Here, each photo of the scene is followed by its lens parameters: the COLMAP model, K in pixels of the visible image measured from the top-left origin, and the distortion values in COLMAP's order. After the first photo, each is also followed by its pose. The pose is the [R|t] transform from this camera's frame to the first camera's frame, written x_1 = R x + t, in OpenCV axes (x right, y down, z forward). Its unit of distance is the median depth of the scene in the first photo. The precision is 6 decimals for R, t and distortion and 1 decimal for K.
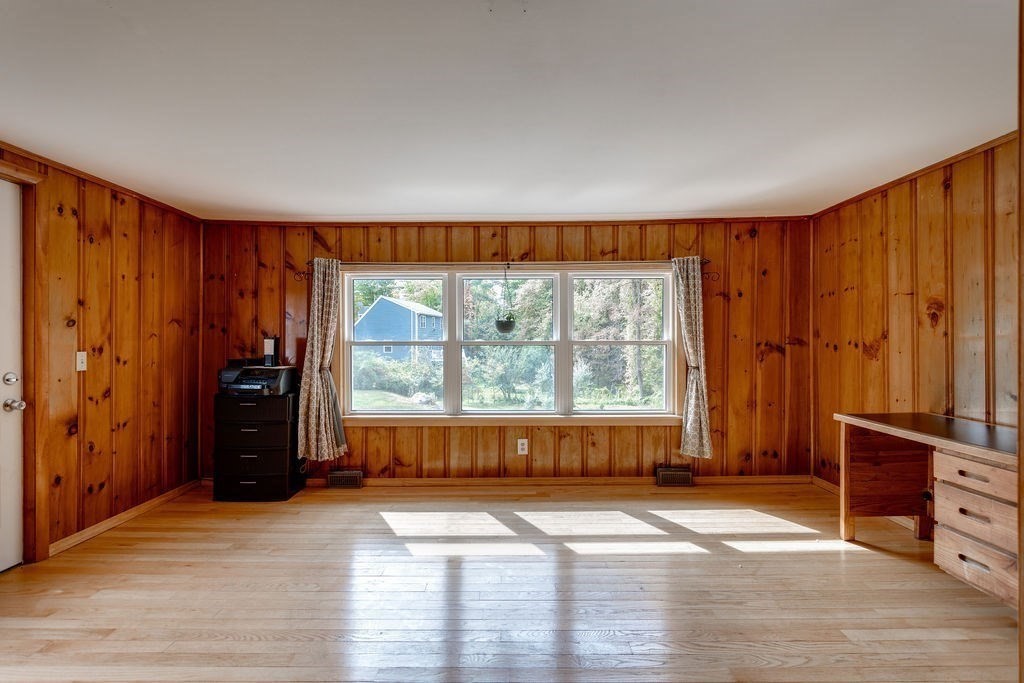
lens RADIAL K [[481.9, 0, 511.4], [0, 481.9, 344.4], [0, 0, 1]] dist [-0.001566, 0.000330]
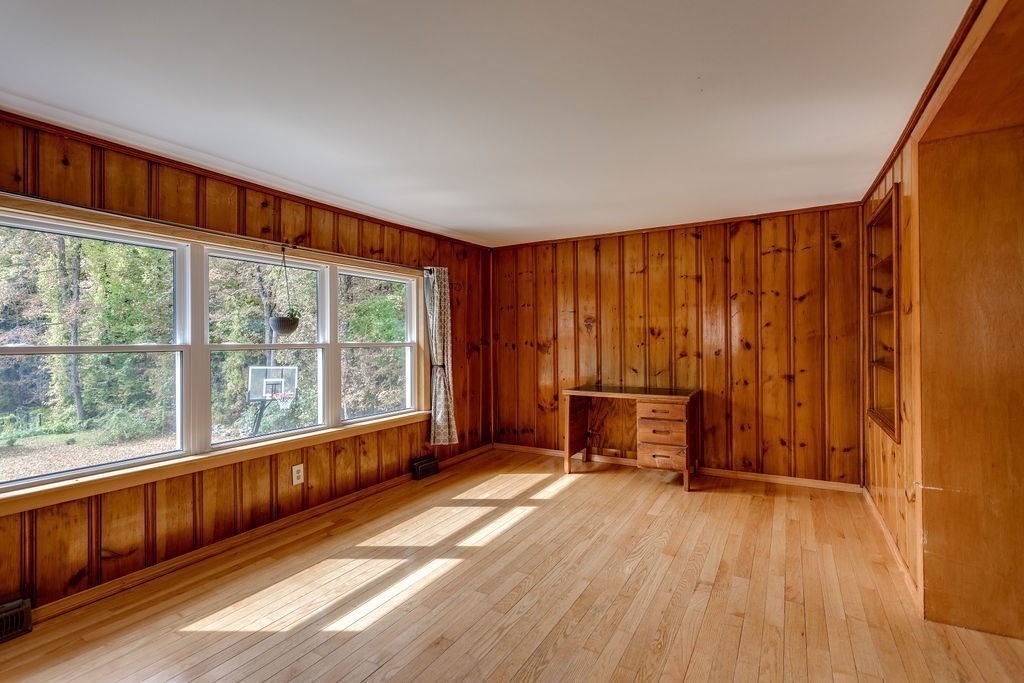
lens RADIAL K [[477.1, 0, 512.0], [0, 477.1, 341.5], [0, 0, 1]] dist [-0.000920, 0.000335]
pose [[0.501190, -0.003648, 0.865329, -0.498829], [0.016864, 0.999842, -0.005553, -0.000107], [-0.865173, 0.017376, 0.501173, 0.292078]]
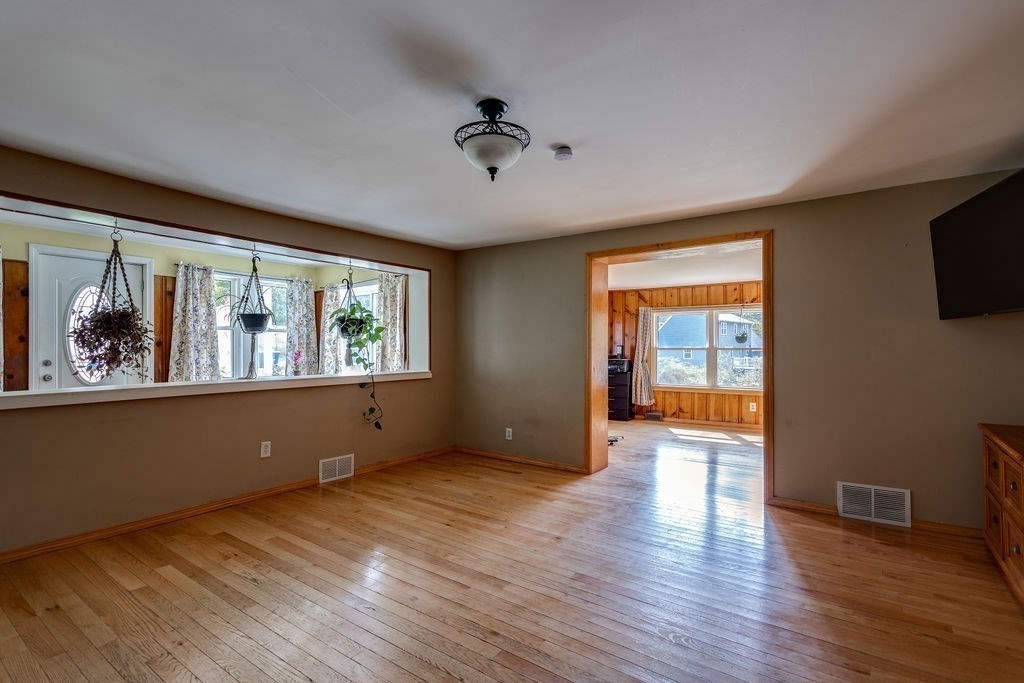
lens RADIAL K [[481.9, 0, 511.4], [0, 481.9, 344.4], [0, 0, 1]] dist [-0.001566, 0.000330]
pose [[0.822707, -0.002345, -0.568461, 0.307773], [-0.005396, 0.999914, -0.011934, 0.007545], [0.568441, 0.012885, 0.822623, -0.990481]]
